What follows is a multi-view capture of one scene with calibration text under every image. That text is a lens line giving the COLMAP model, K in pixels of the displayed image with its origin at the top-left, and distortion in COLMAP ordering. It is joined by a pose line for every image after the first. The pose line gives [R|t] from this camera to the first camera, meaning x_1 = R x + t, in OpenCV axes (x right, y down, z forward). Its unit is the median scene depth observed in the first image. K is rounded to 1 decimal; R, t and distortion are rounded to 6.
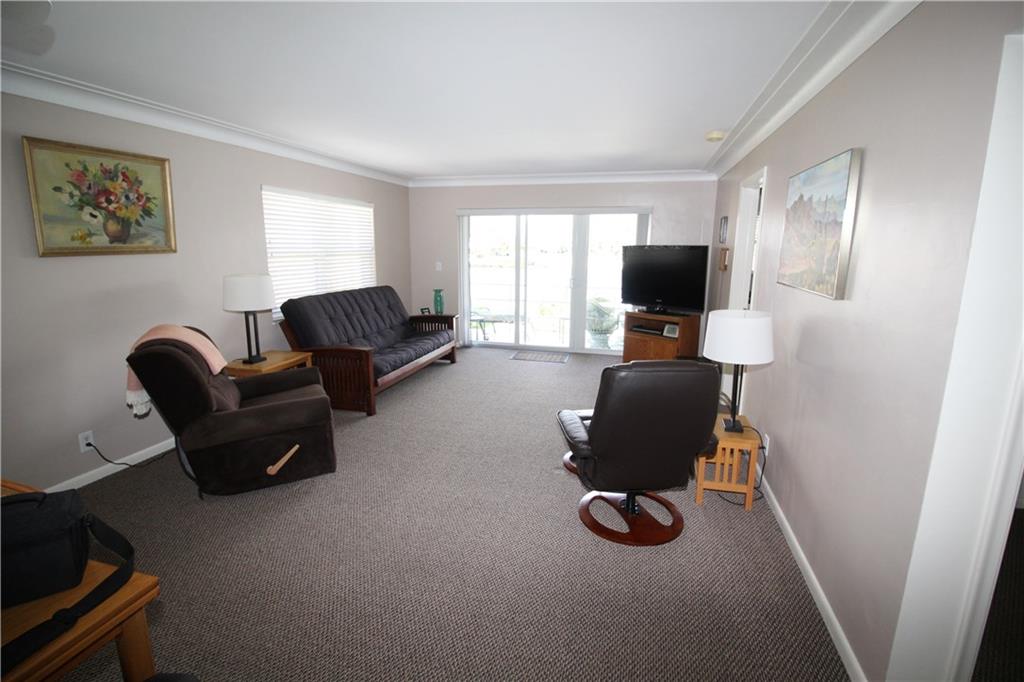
lens RADIAL K [[489.0, 0, 512.0], [0, 489.0, 341.0], [0, 0, 1]] dist [0.001455, -0.015341]
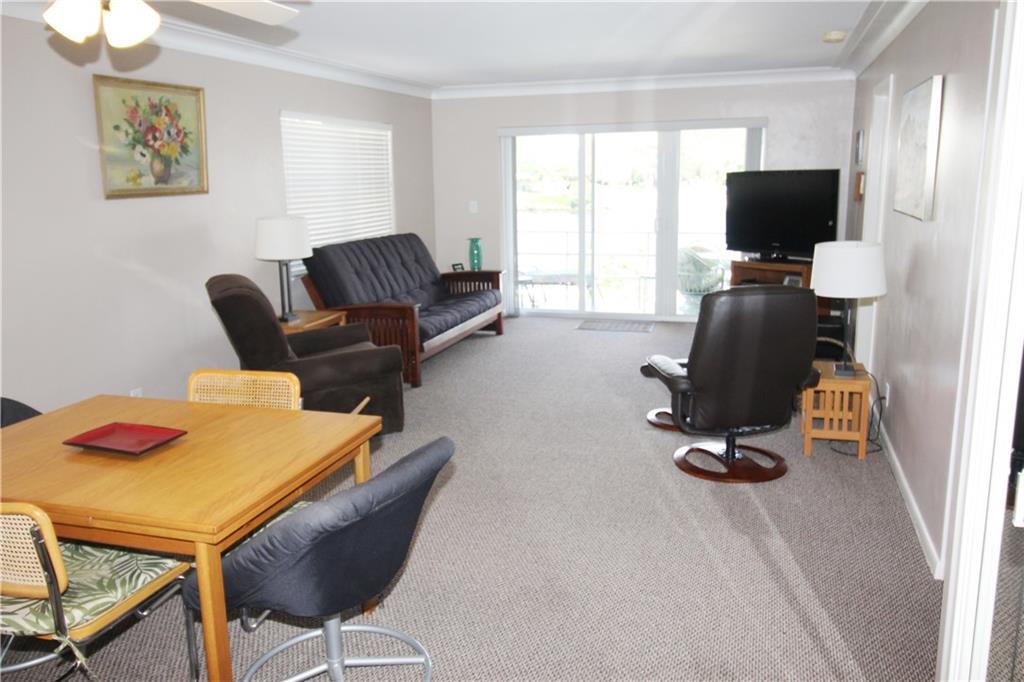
lens RADIAL K [[821.2, 0, 512.0], [0, 821.2, 341.0], [0, 0, 1]] dist [0.004825, 0.000989]
pose [[0.998737, -0.015471, -0.047795, -0.060285], [0.015827, 0.999850, 0.007077, 0.066906], [0.047678, -0.007824, 0.998832, -0.369506]]
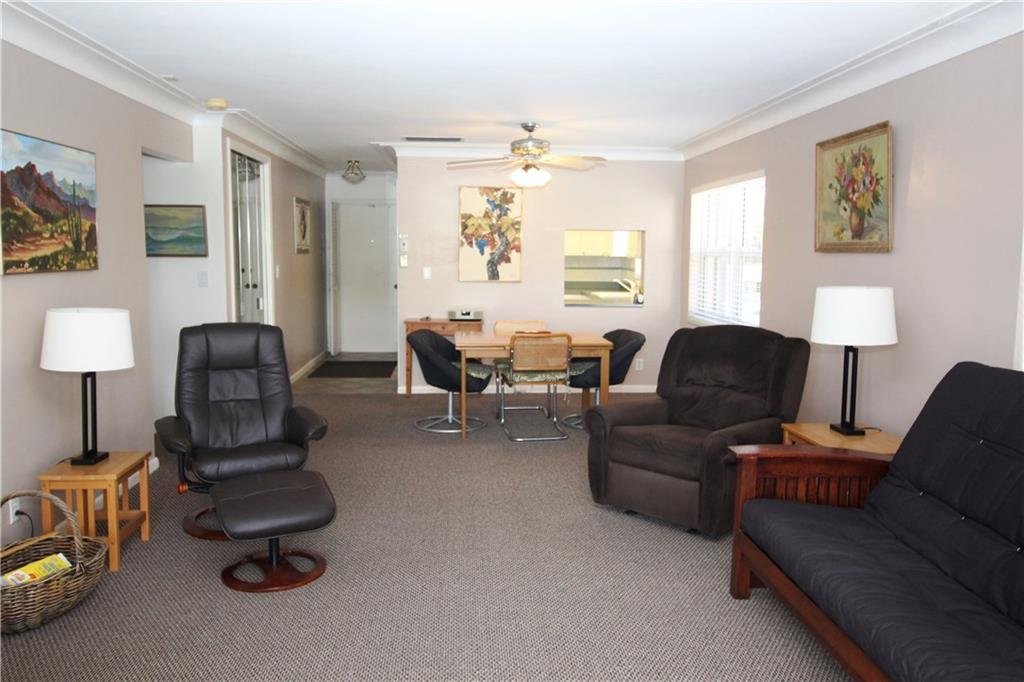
lens RADIAL K [[821.2, 0, 512.0], [0, 821.2, 341.0], [0, 0, 1]] dist [0.004825, 0.000989]
pose [[-0.948756, 0.017542, -0.315522, 0.156014], [-0.079542, 0.953054, 0.292165, -0.289914], [0.305835, 0.302291, -0.902821, 1.559312]]
